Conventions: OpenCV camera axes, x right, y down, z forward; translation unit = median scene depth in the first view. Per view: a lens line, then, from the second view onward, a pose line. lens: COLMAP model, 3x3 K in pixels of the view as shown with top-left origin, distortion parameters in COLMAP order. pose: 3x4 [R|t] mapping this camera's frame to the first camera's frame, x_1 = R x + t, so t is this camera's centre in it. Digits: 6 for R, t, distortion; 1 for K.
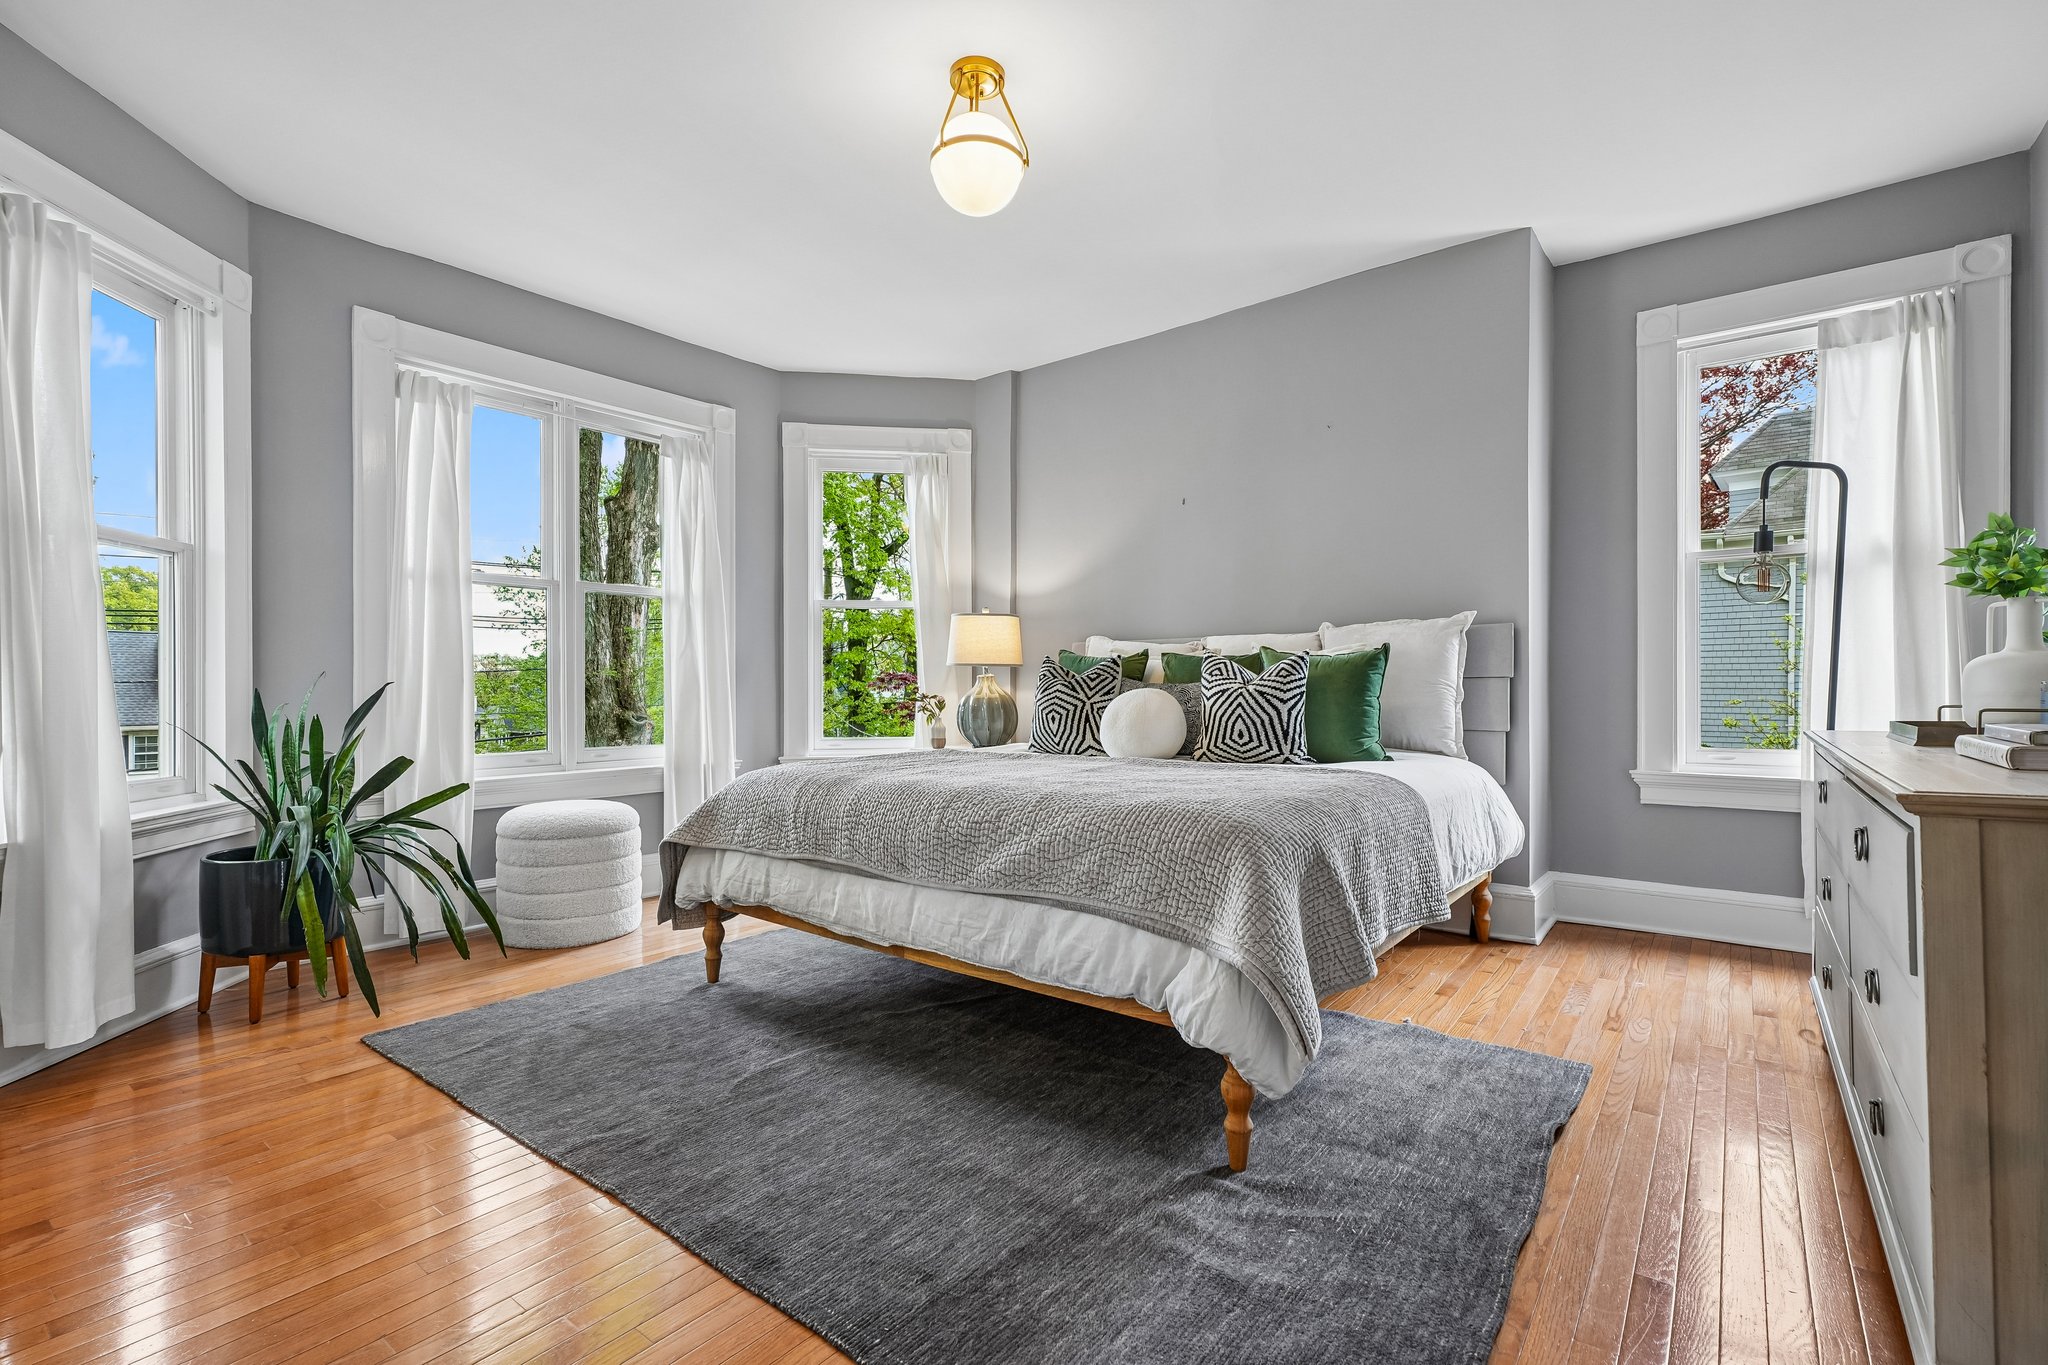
lens RADIAL K [[916.0, 0, 1025.3], [0, 916.0, 692.3], [0, 0, 1]] dist [-0.000564, 0.001730]
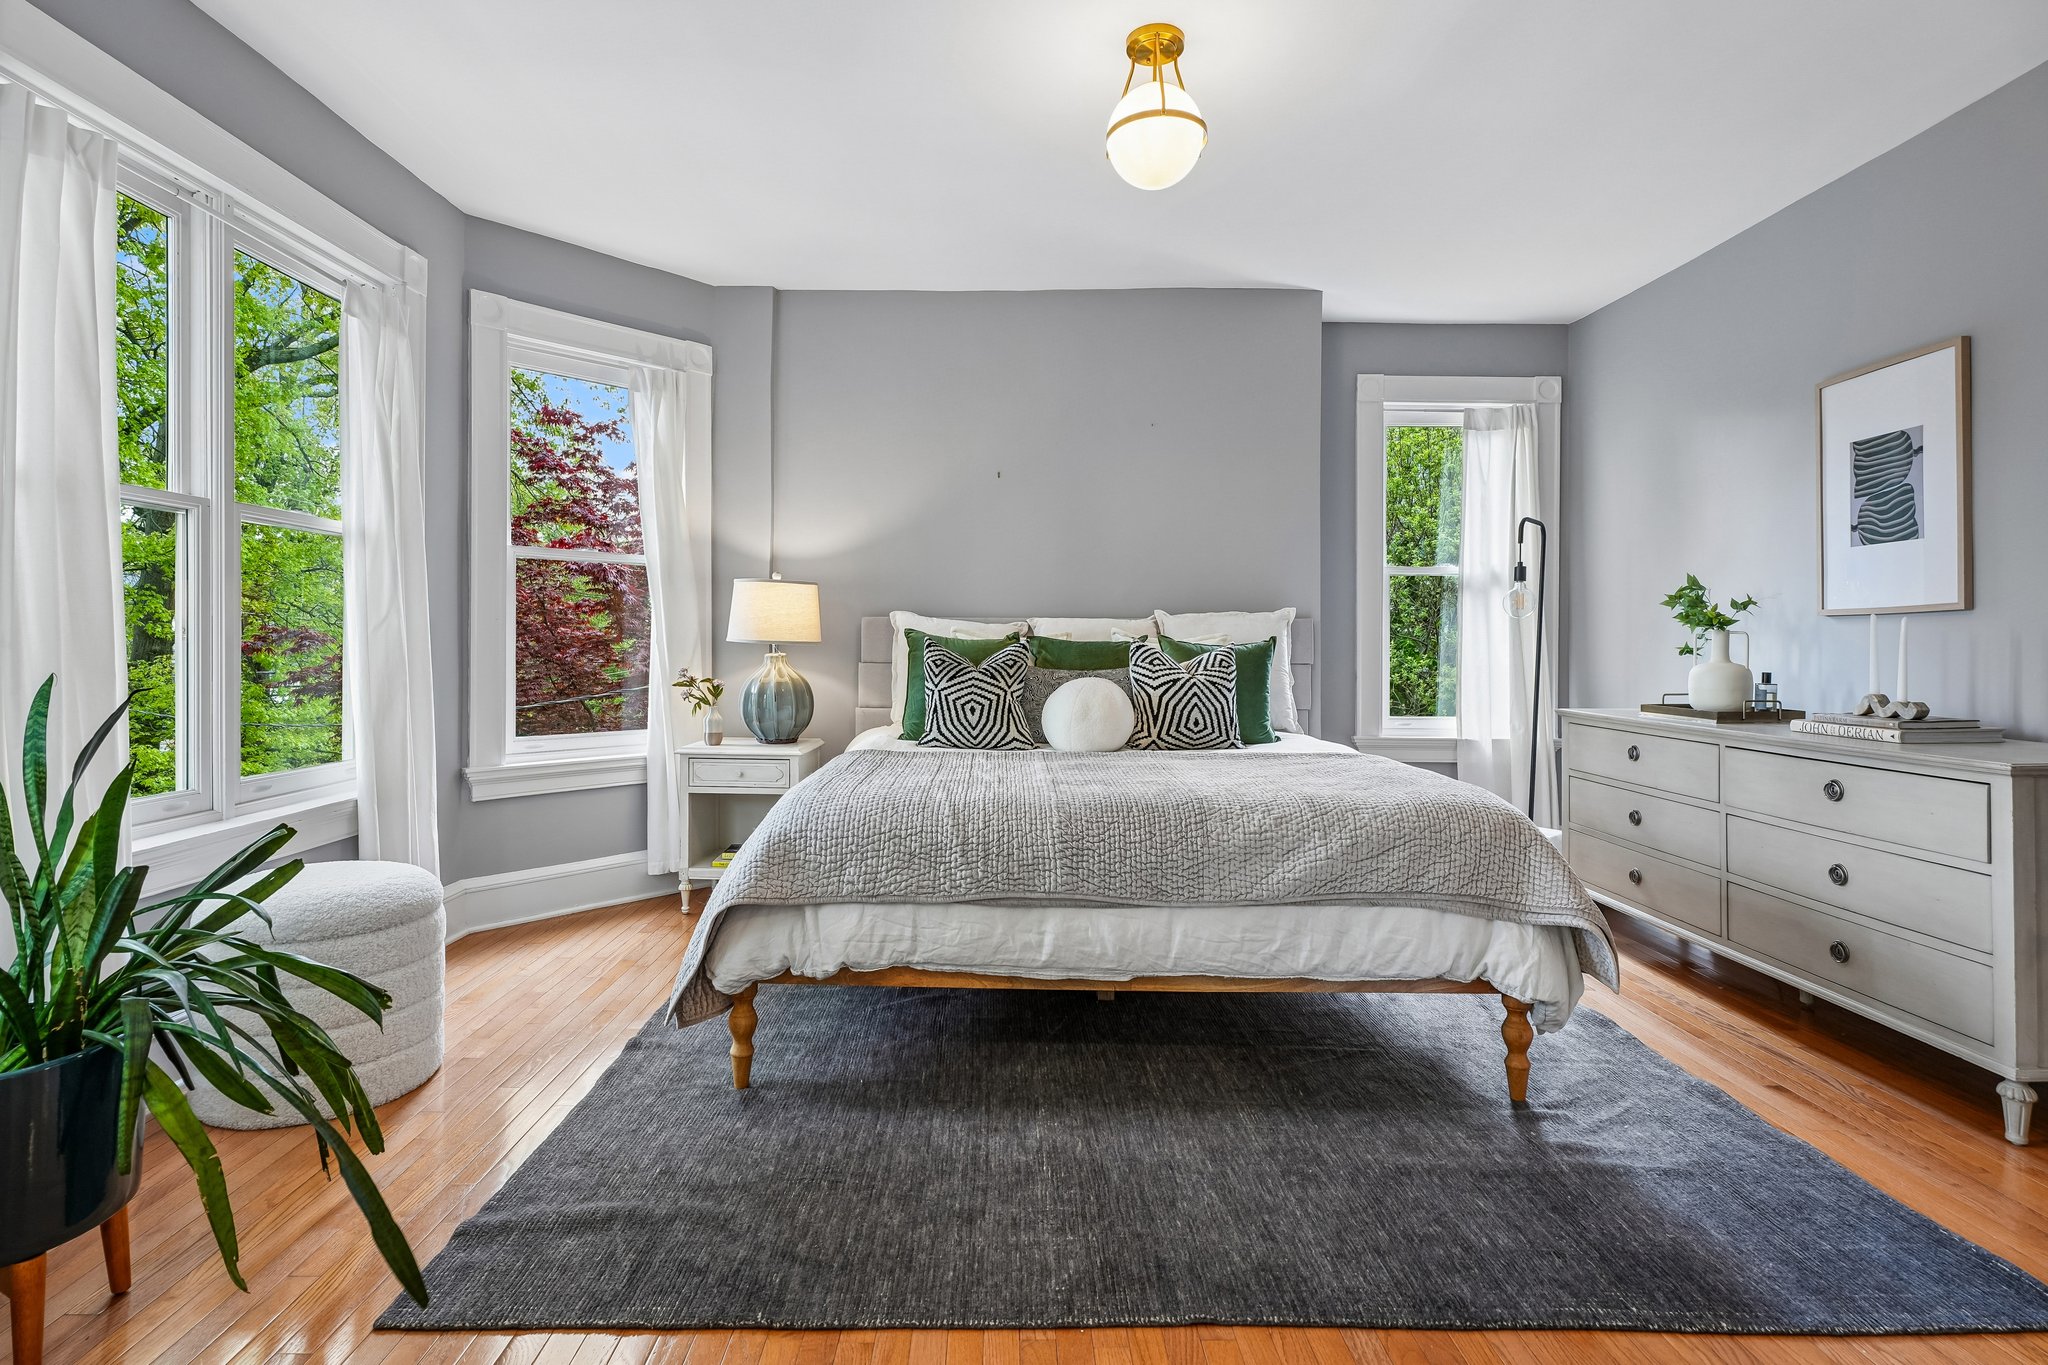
lens RADIAL K [[1021.9, 0, 1010.0], [0, 1021.9, 644.6], [0, 0, 1]] dist [0.003409, 0.001607]
pose [[0.788219, 0.007261, 0.615352, -0.651840], [-0.007093, 0.999971, -0.002713, -0.038593], [-0.615354, -0.002226, 0.788247, 0.206975]]
